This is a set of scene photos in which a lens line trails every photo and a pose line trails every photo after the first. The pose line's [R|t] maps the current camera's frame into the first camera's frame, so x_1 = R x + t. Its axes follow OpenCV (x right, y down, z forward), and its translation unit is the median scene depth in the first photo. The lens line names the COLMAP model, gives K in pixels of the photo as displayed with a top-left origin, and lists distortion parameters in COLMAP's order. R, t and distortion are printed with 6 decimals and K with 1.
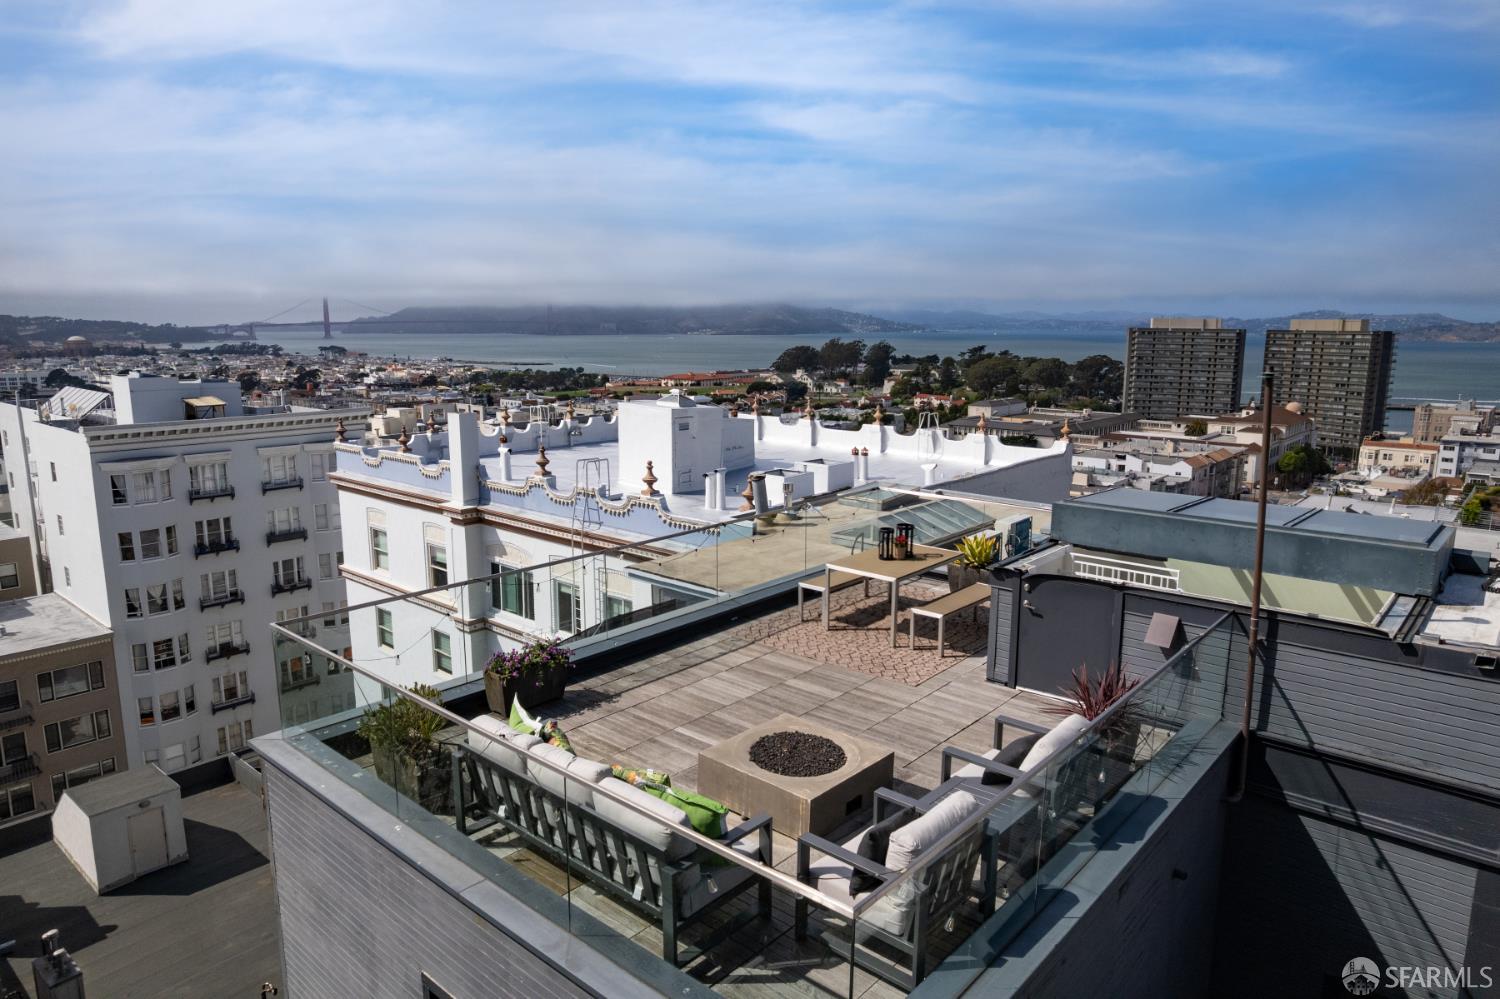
lens RADIAL K [[957.2, 0, 750.0], [0, 957.2, 499.5], [0, 0, 1]] dist [-0.065512, 0.053160]
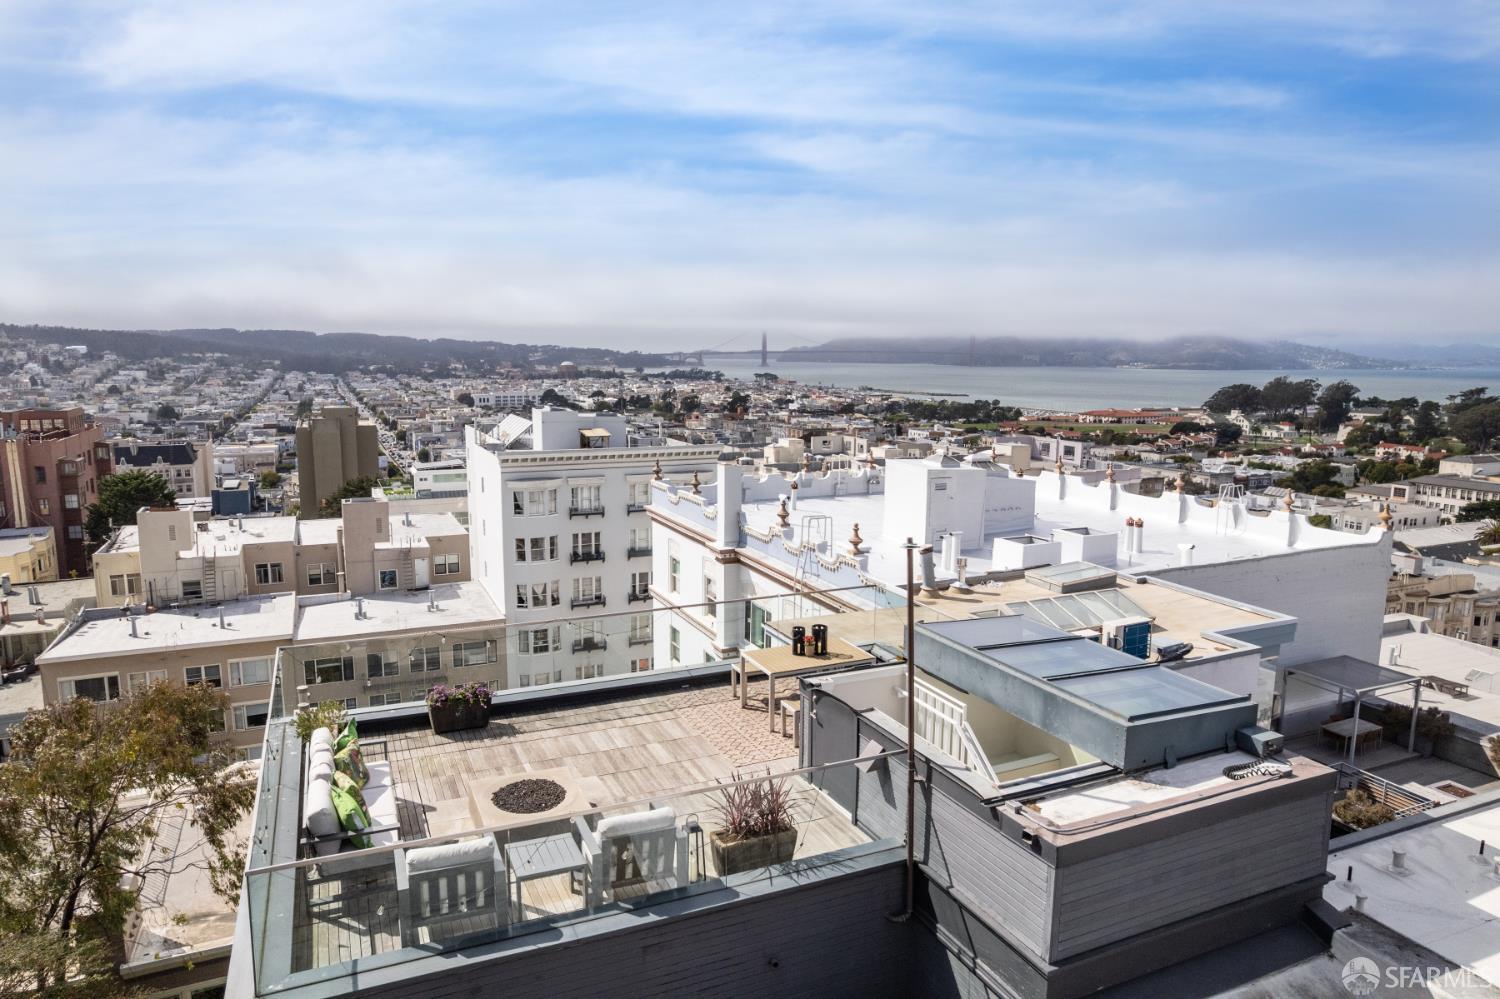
lens RADIAL K [[957.2, 0, 750.0], [0, 957.2, 499.5], [0, 0, 1]] dist [-0.065512, 0.053160]
pose [[0.909372, 0.067198, -0.410521, 0.101797], [-0.080301, 0.996662, -0.014738, -0.018732], [0.408160, 0.046368, 0.911732, -0.013976]]
